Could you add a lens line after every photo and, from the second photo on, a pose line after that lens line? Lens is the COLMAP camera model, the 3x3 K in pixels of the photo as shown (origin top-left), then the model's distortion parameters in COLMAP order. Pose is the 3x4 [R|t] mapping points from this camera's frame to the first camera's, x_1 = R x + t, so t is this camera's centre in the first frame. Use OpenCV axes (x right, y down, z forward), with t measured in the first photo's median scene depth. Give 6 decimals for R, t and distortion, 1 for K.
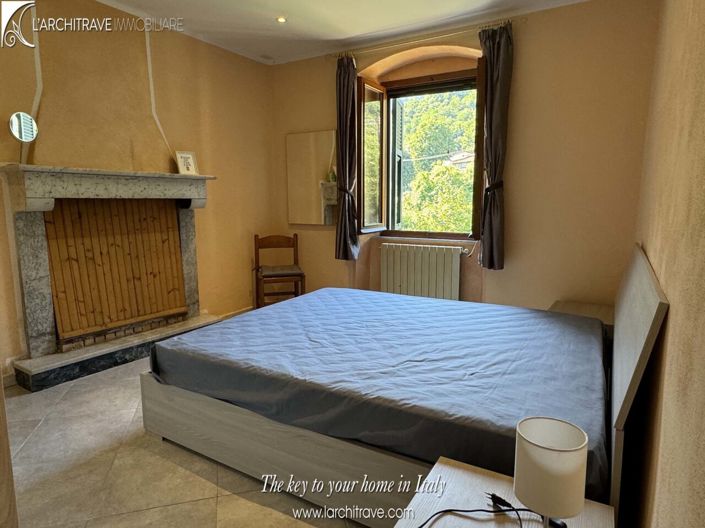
lens RADIAL K [[438.7, 0, 345.6], [0, 438.7, 262.4], [0, 0, 1]] dist [-0.000695, -0.000811]
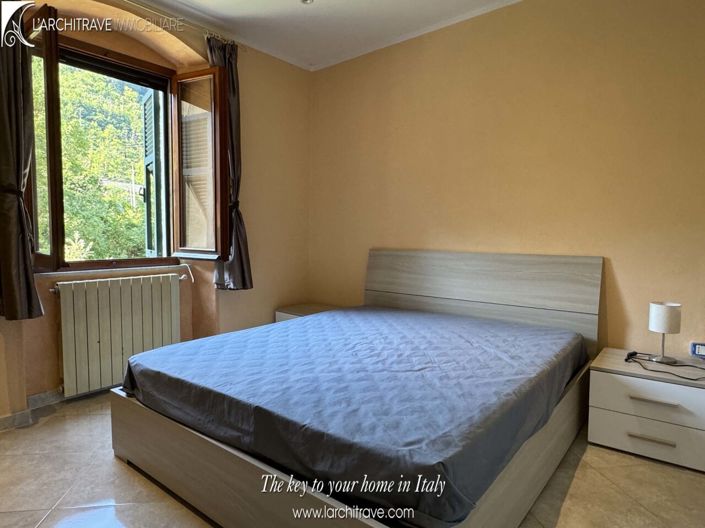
lens RADIAL K [[438.7, 0, 345.6], [0, 438.7, 262.4], [0, 0, 1]] dist [-0.000695, -0.000811]
pose [[0.138977, -0.069975, 0.987820, -0.608261], [0.132203, 0.989883, 0.051522, -0.065182], [-0.981432, 0.123432, 0.146821, 0.629083]]
